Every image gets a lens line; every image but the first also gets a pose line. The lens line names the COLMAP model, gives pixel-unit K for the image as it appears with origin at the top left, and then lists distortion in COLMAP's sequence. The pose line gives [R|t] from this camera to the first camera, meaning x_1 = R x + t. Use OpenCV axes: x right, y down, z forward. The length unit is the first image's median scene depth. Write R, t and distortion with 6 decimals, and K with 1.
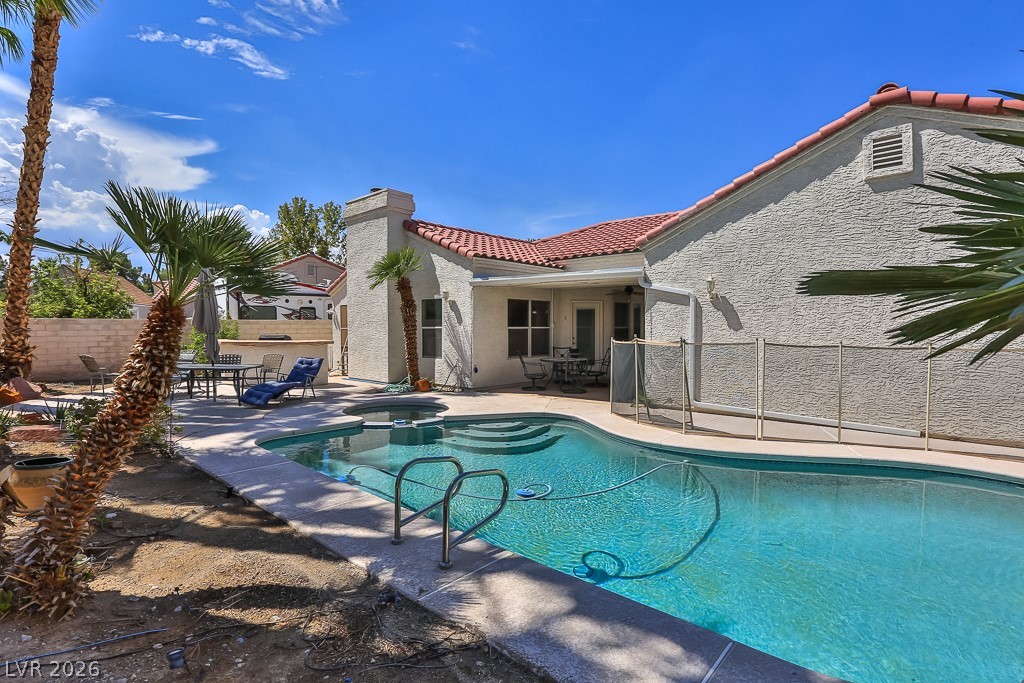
lens RADIAL K [[502.6, 0, 513.3], [0, 502.6, 346.0], [0, 0, 1]] dist [-0.044928, 0.013764]
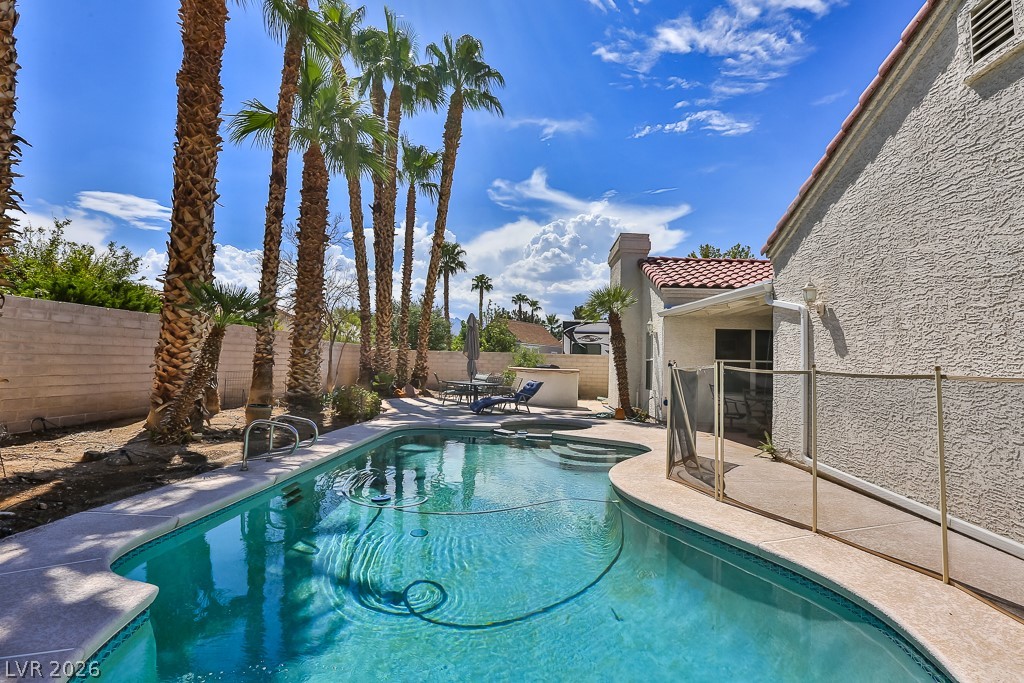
lens RADIAL K [[502.6, 0, 511.0], [0, 502.6, 341.2], [0, 0, 1]] dist [-0.044928, 0.013764]
pose [[0.618901, -0.018959, -0.785240, 0.475043], [-0.059443, 0.995711, -0.070892, 0.015057], [0.783216, 0.090552, 0.615120, 0.157858]]
